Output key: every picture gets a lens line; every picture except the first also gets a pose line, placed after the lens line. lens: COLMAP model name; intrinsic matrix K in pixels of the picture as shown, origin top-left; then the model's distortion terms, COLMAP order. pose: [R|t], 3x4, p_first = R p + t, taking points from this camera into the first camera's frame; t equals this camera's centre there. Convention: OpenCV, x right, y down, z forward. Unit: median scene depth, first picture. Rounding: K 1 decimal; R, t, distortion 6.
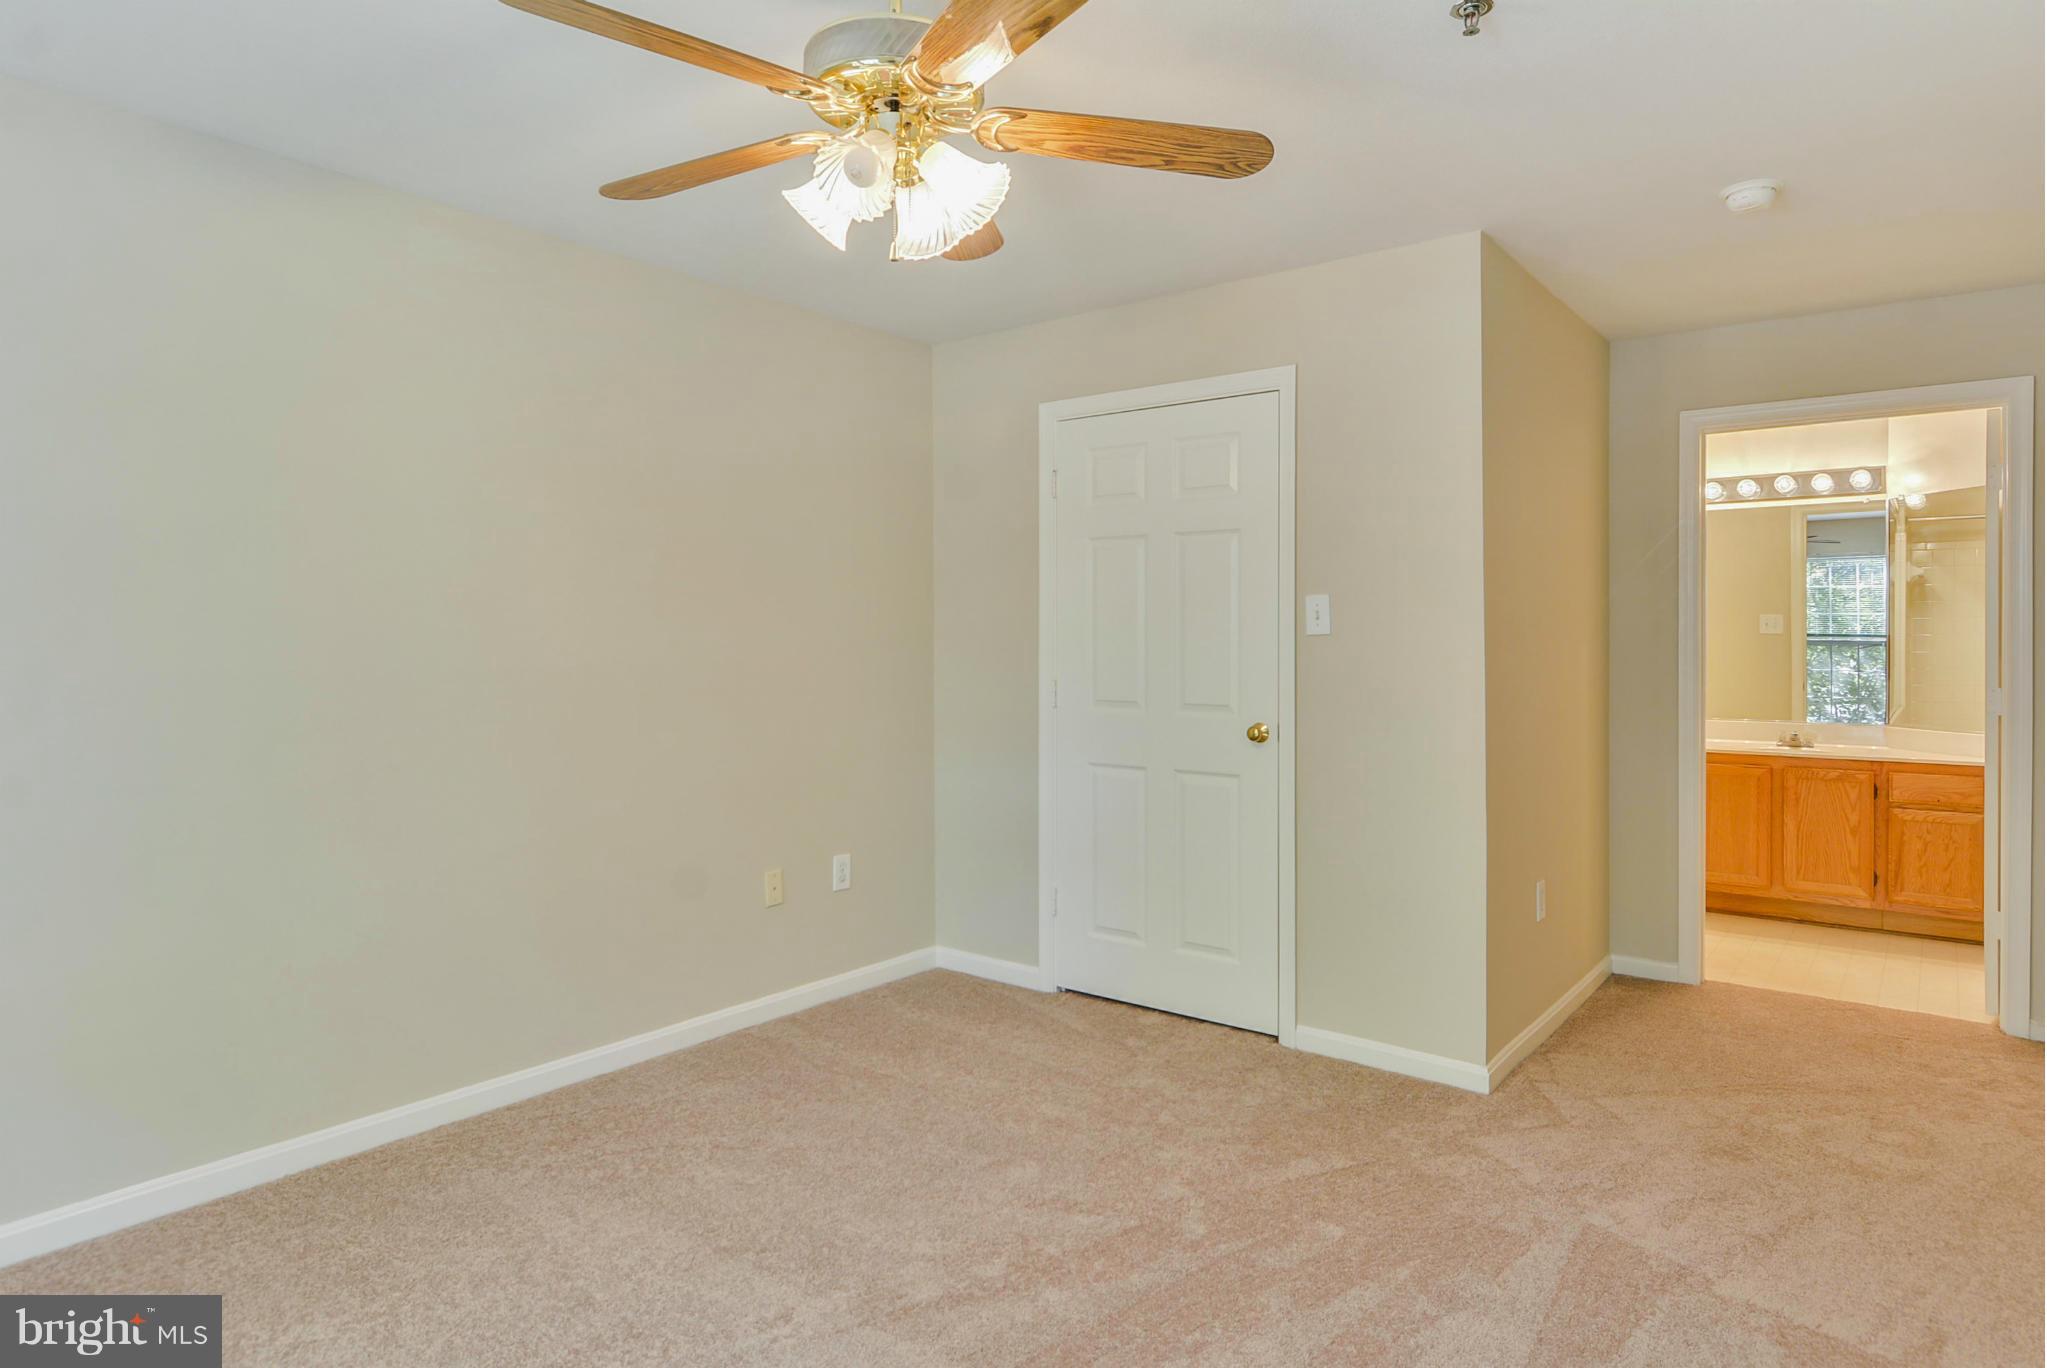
lens RADIAL K [[1172.6, 0, 1069.5], [0, 1172.6, 664.3], [0, 0, 1]] dist [0.001214, -0.000416]
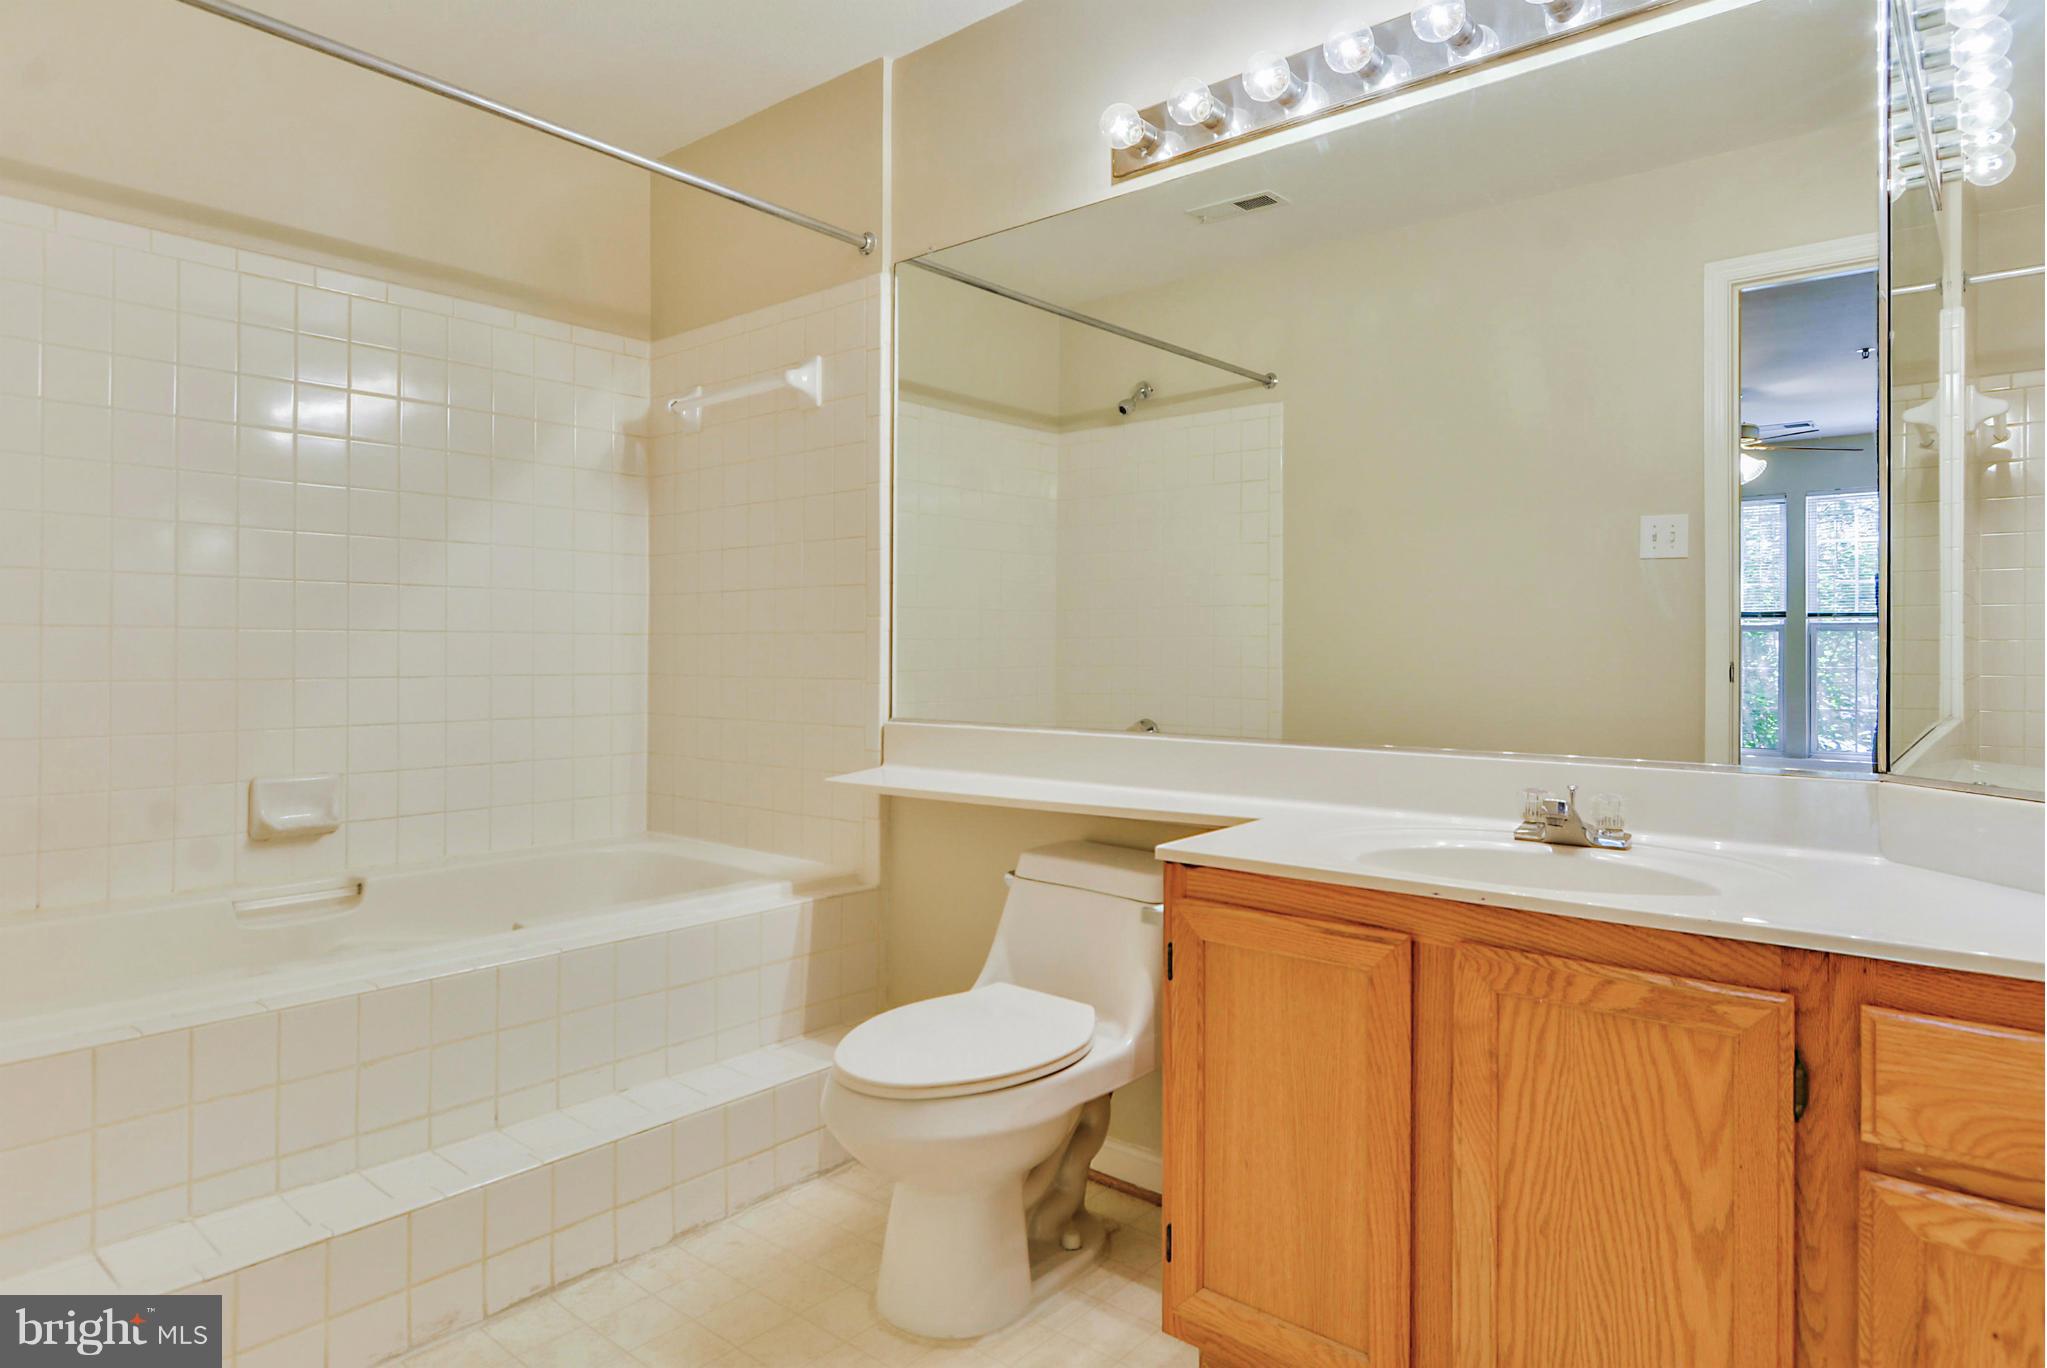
lens RADIAL K [[1172.6, 0, 1069.5], [0, 1172.6, 664.3], [0, 0, 1]] dist [0.001214, -0.000416]
pose [[0.999192, 0.006152, -0.039710, 0.483646], [-0.006528, 0.999935, -0.009350, 0.027382], [0.039650, 0.009602, 0.999168, 0.670338]]
